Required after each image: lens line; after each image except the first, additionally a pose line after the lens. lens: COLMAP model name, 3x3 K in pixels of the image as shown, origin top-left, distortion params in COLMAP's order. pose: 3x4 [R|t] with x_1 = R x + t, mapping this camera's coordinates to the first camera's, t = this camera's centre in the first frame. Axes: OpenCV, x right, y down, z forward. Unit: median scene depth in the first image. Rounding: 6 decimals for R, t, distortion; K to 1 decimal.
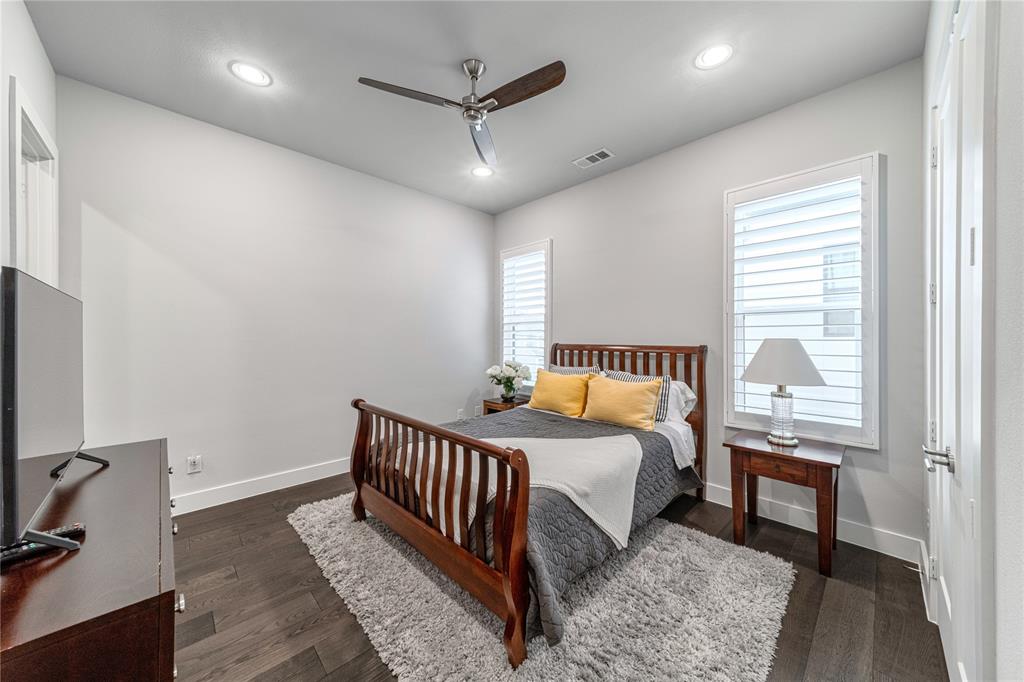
lens RADIAL K [[355.1, 0, 511.7], [0, 355.1, 338.3], [0, 0, 1]] dist [0.008976, -0.001106]
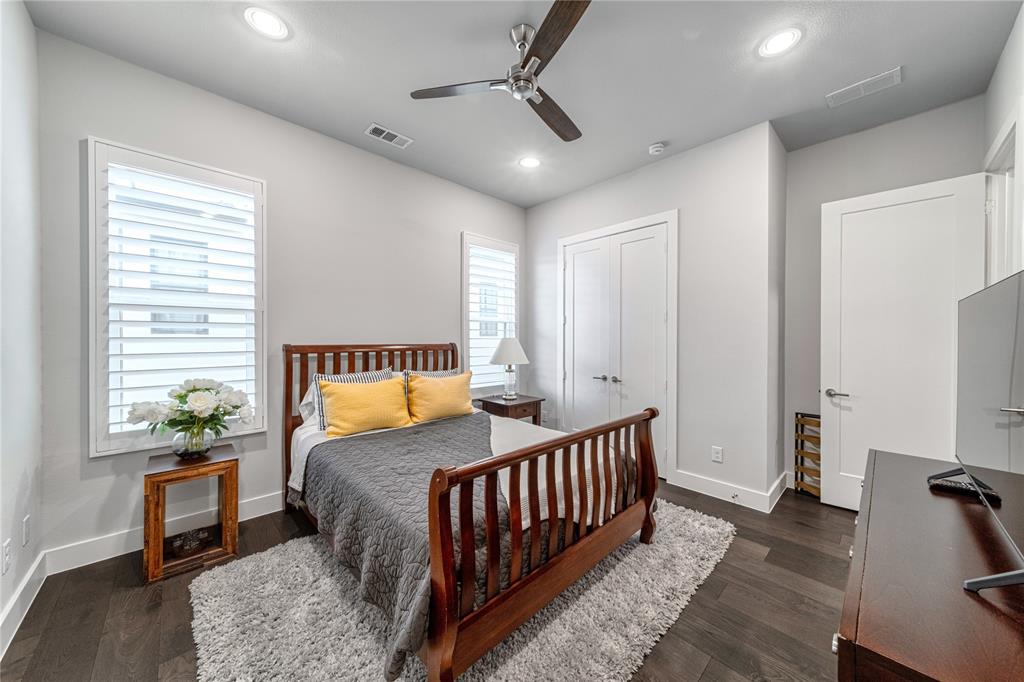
lens RADIAL K [[355.1, 0, 517.0], [0, 355.1, 339.6], [0, 0, 1]] dist [0.008976, -0.001106]
pose [[0.009146, -0.005289, 0.999944, -0.678536], [-0.000549, 0.999986, 0.005295, 0.000980], [-0.999958, -0.000598, 0.009143, 0.682600]]
